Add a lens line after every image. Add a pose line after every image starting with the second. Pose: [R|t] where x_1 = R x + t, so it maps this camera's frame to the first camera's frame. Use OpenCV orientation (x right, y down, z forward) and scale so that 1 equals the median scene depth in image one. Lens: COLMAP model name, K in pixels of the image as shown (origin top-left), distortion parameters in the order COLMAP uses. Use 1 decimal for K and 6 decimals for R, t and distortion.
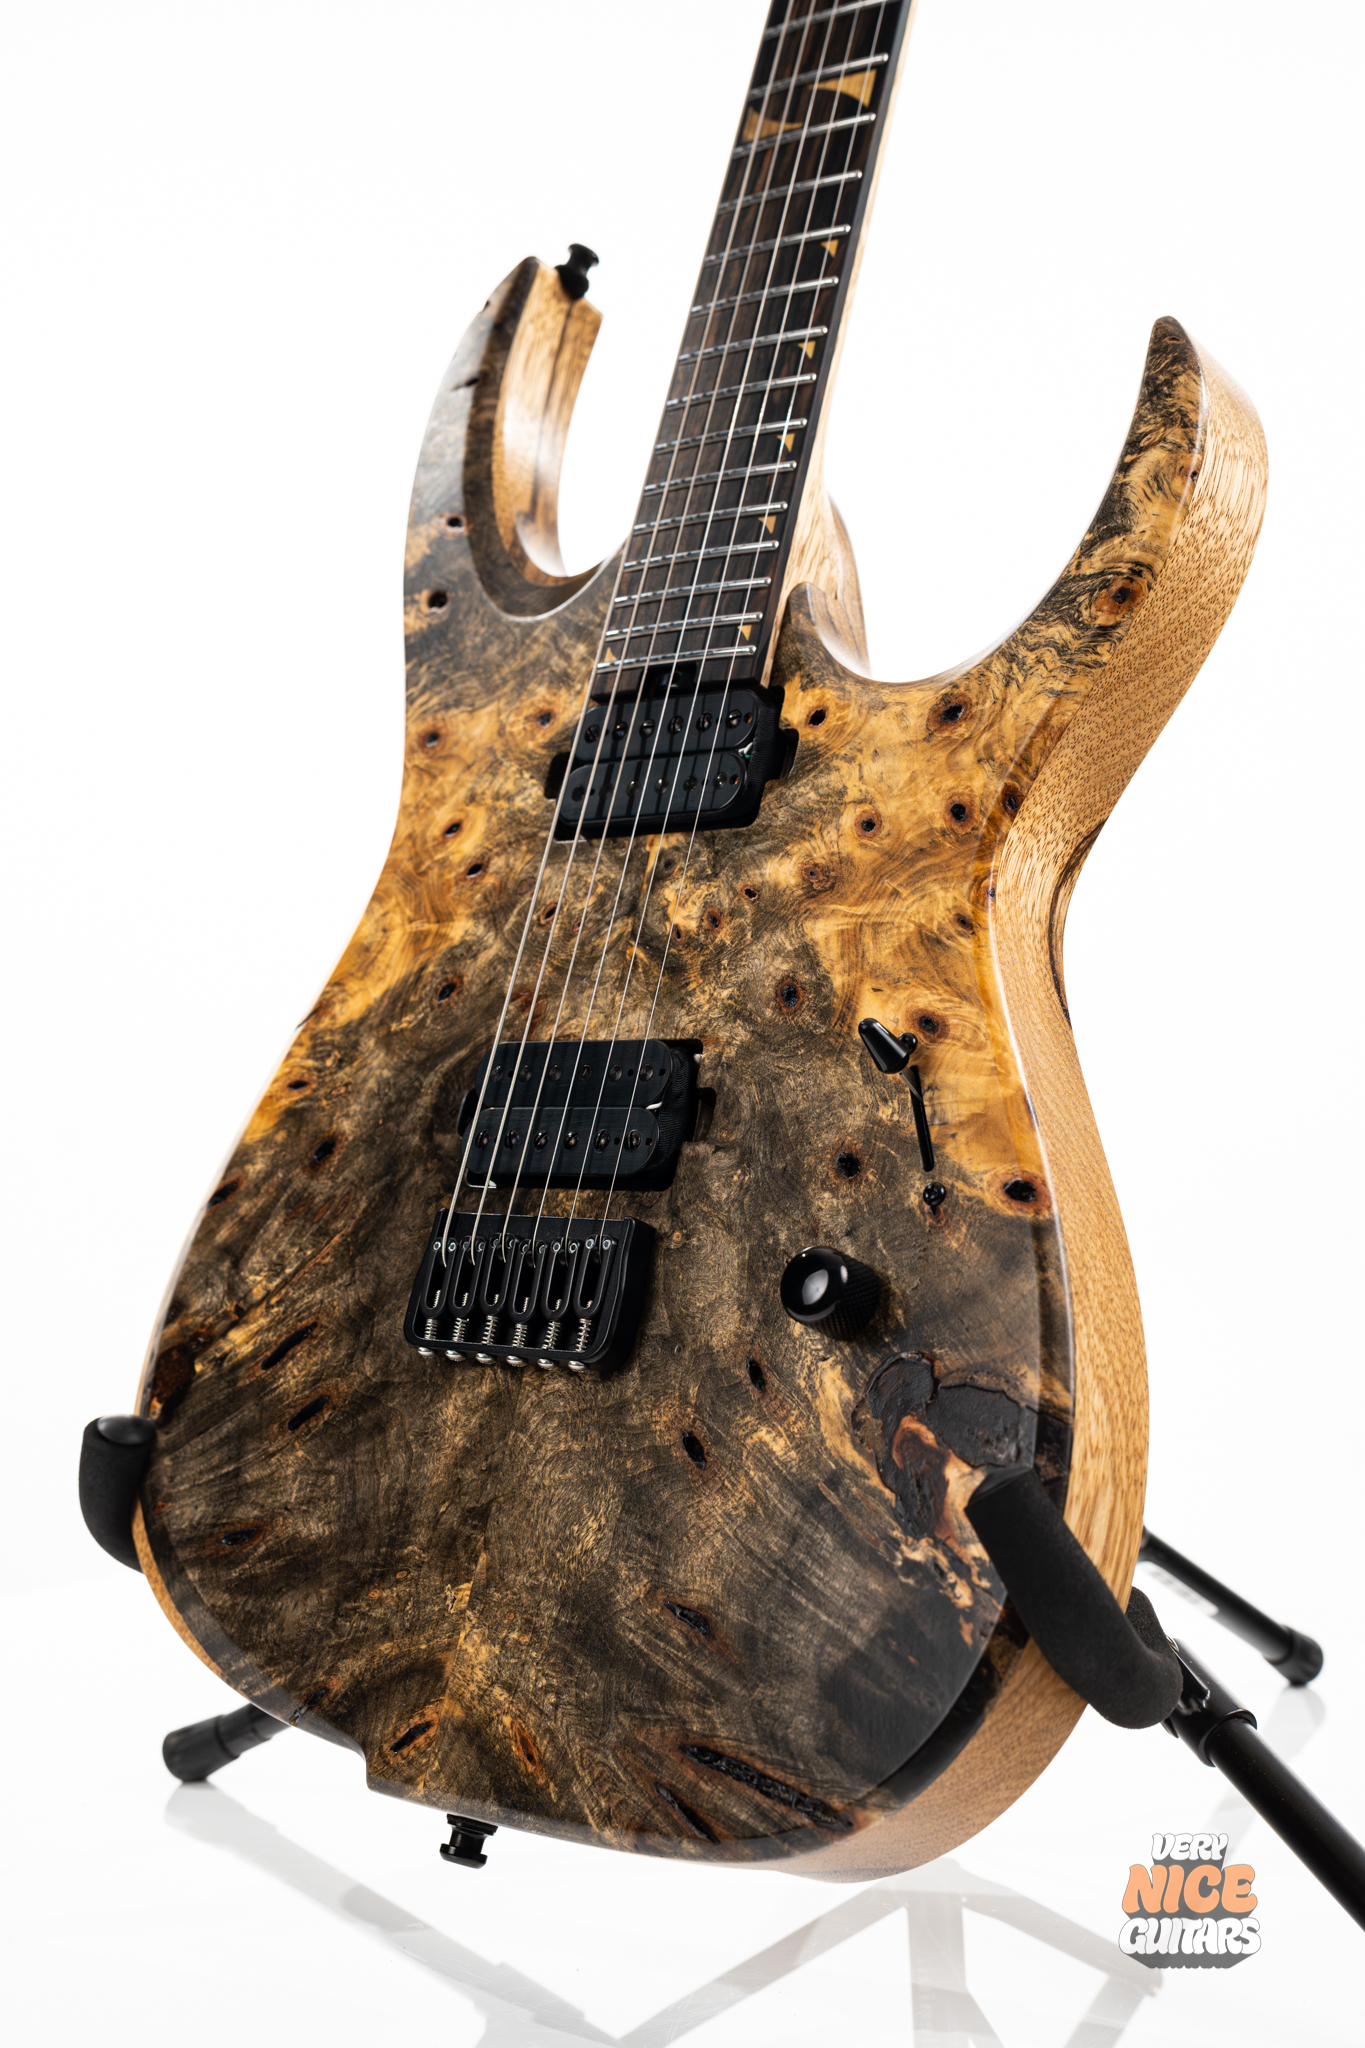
lens RADIAL K [[2916.5, 0, 676.9], [0, 2916.5, 1008.7], [0, 0, 1]] dist [0.052161, 0.000000]
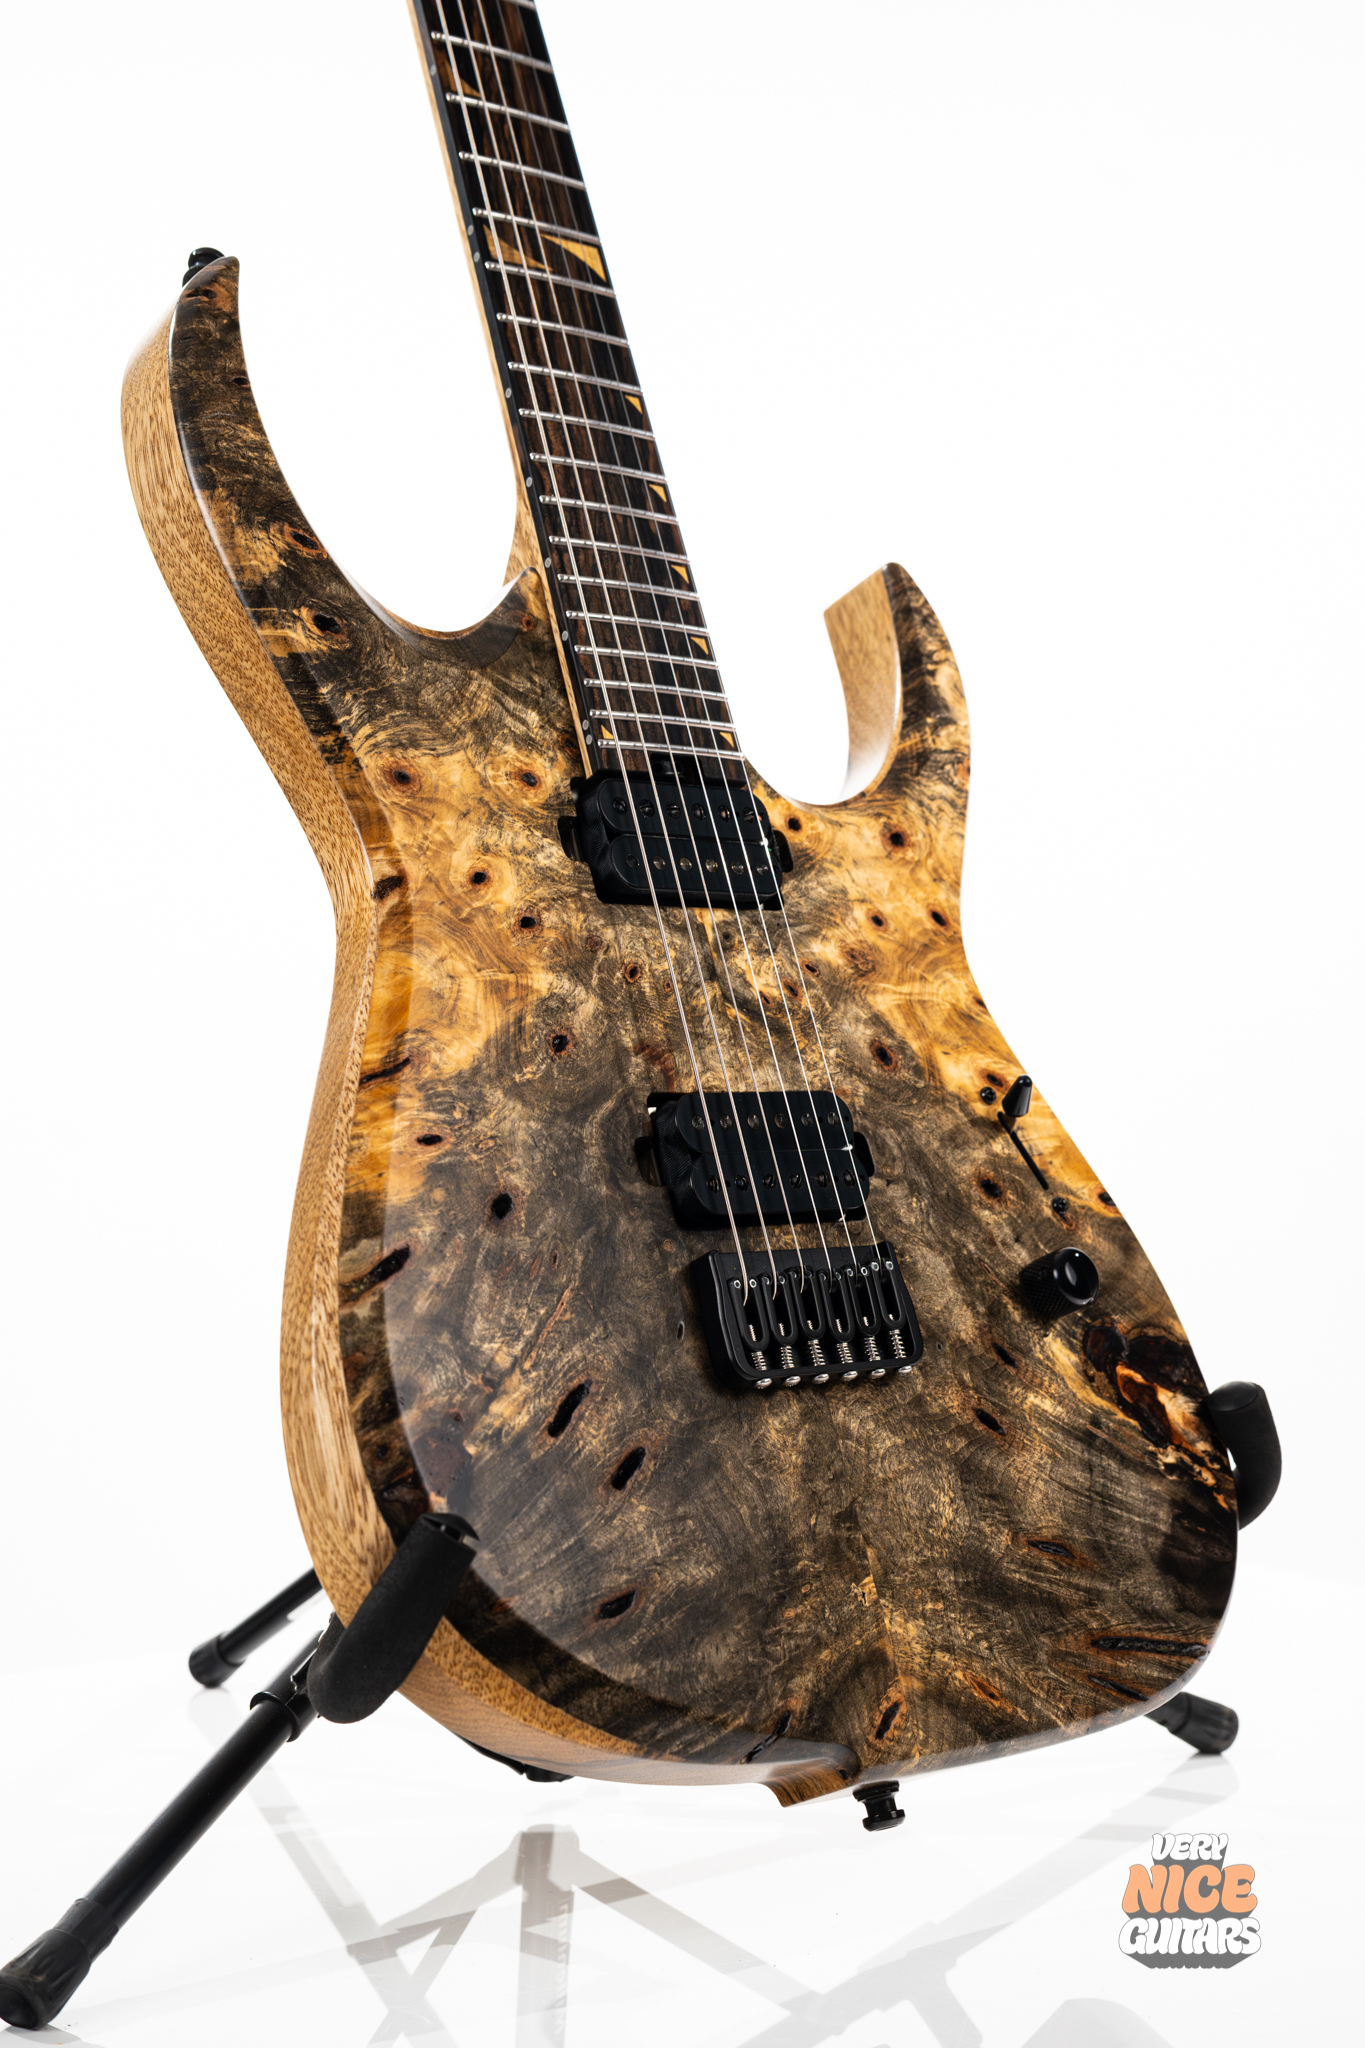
lens RADIAL K [[2916.5, 0, 698.0], [0, 2916.5, 1034.6], [0, 0, 1]] dist [0.052161, 0.000000]
pose [[0.154701, 0.032185, 0.987437, -1.154617], [-0.001201, 0.999475, -0.032389, 0.025613], [-0.987961, 0.003824, 0.154659, 0.867521]]
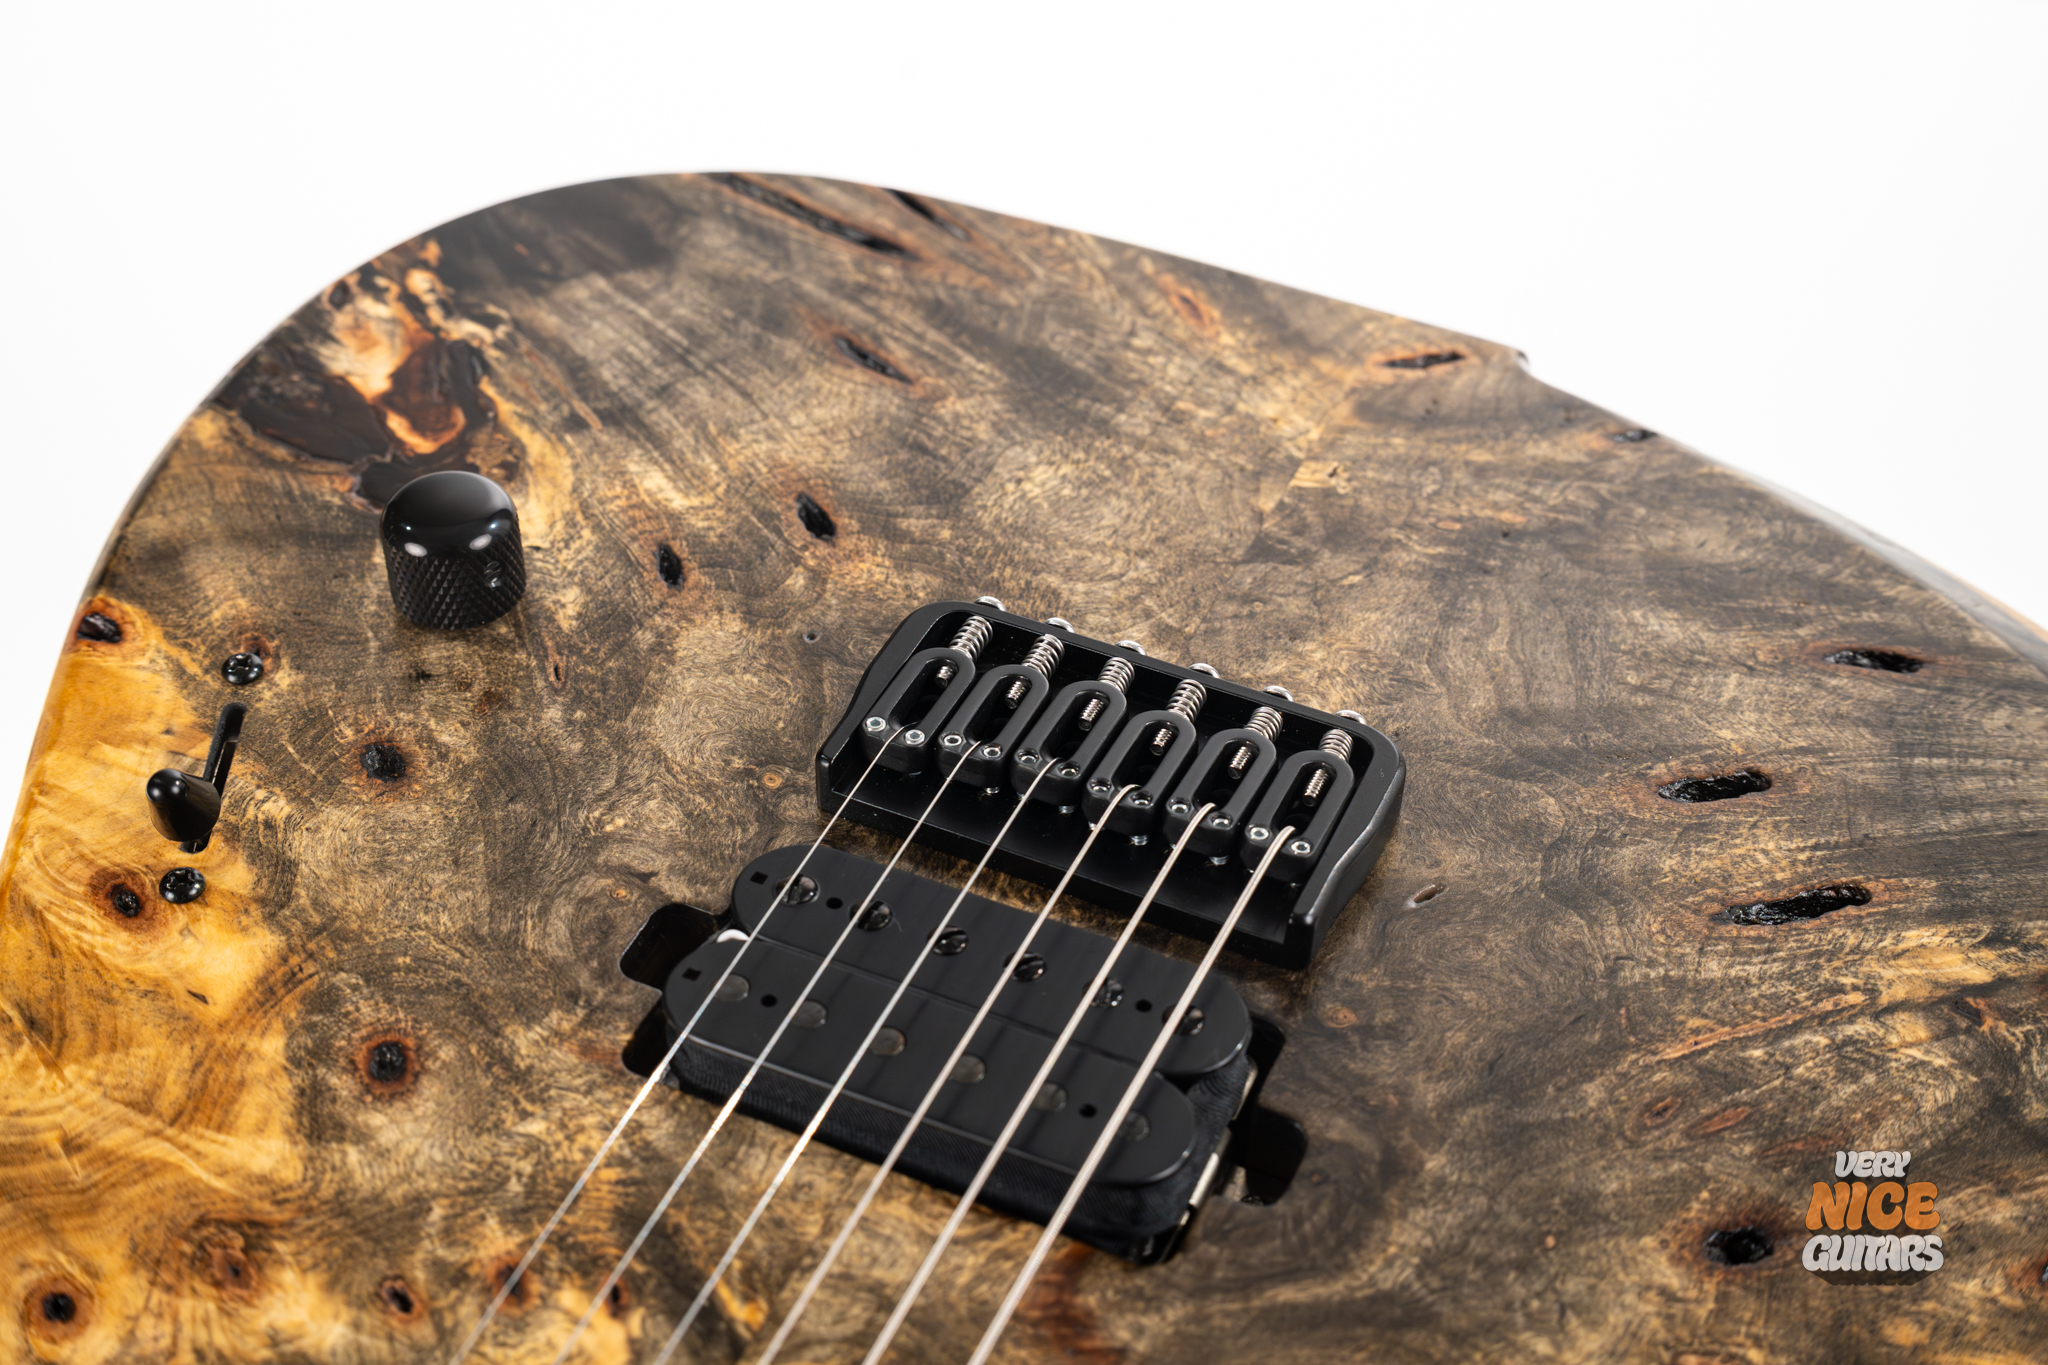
lens RADIAL K [[2916.5, 0, 1024.4], [0, 2916.5, 666.4], [0, 0, 1]] dist [0.052161, 0.000000]
pose [[-0.789834, 0.376251, 0.484353, -0.299416], [0.393117, -0.295597, 0.870679, -0.359817], [0.470767, 0.878099, 0.085562, 0.928351]]
